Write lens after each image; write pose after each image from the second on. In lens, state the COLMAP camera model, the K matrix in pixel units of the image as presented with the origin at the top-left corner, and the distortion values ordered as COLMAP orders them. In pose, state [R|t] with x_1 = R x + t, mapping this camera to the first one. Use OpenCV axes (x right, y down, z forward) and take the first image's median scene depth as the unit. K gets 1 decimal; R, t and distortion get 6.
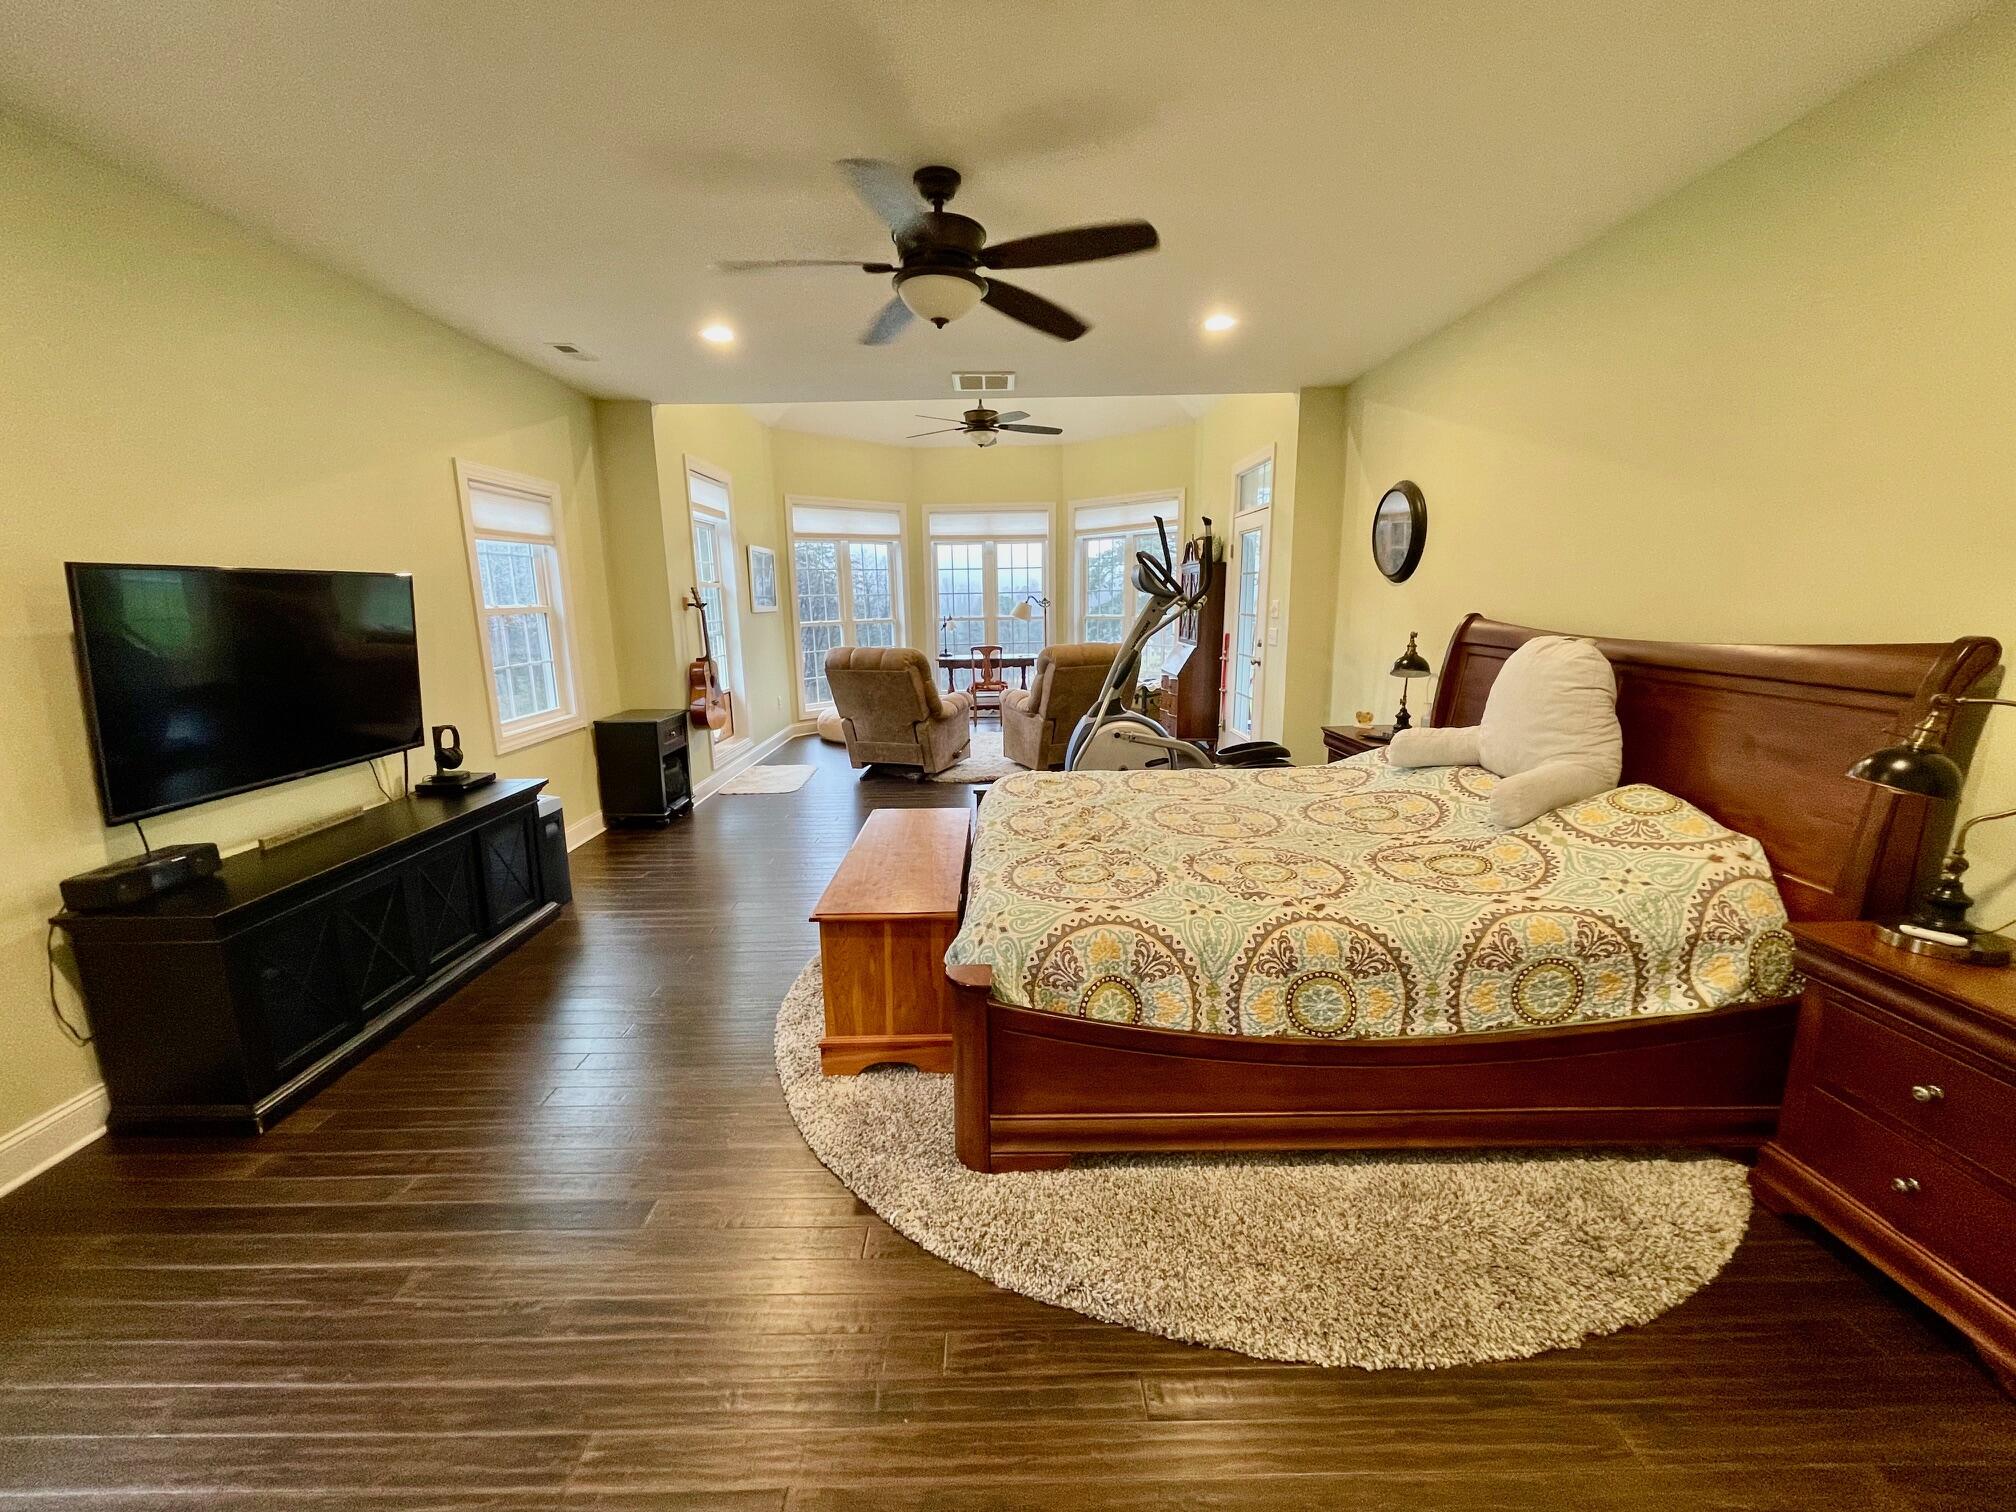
lens RADIAL K [[818.0, 0, 1004.3], [0, 818.0, 756.9], [0, 0, 1]] dist [0.000737, 0.000022]
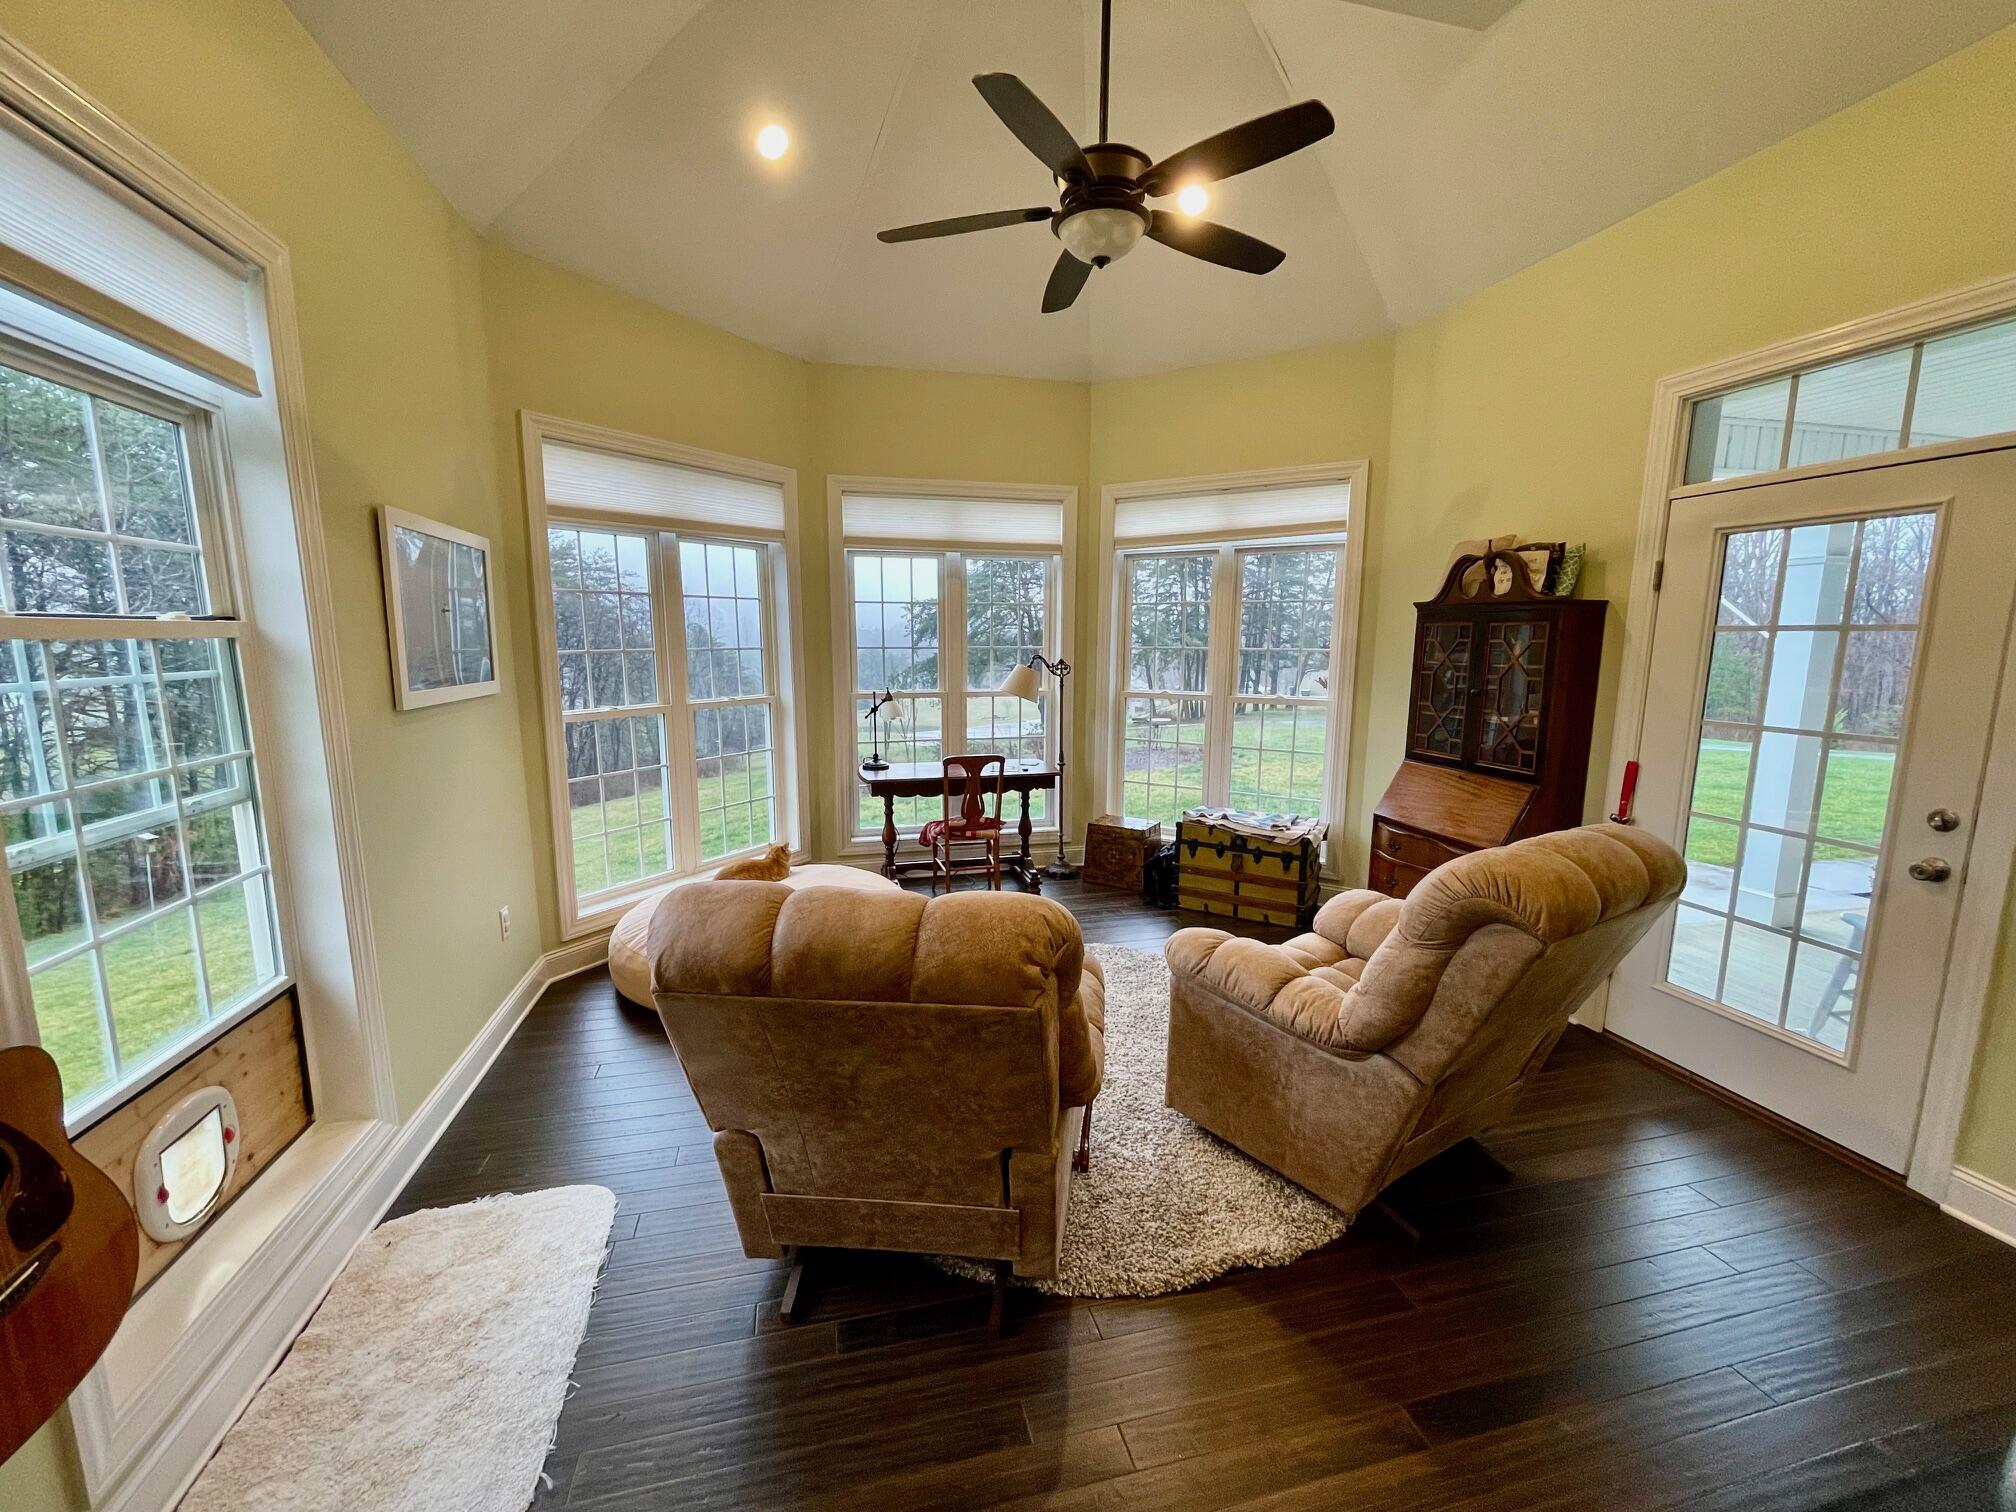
lens RADIAL K [[818.0, 0, 1003.7], [0, 818.0, 760.2], [0, 0, 1]] dist [0.000737, 0.000022]
pose [[0.972591, -0.016444, 0.231939, -0.117816], [0.027379, 0.998656, -0.044006, -0.108240], [-0.230904, 0.049150, 0.971734, 0.499625]]
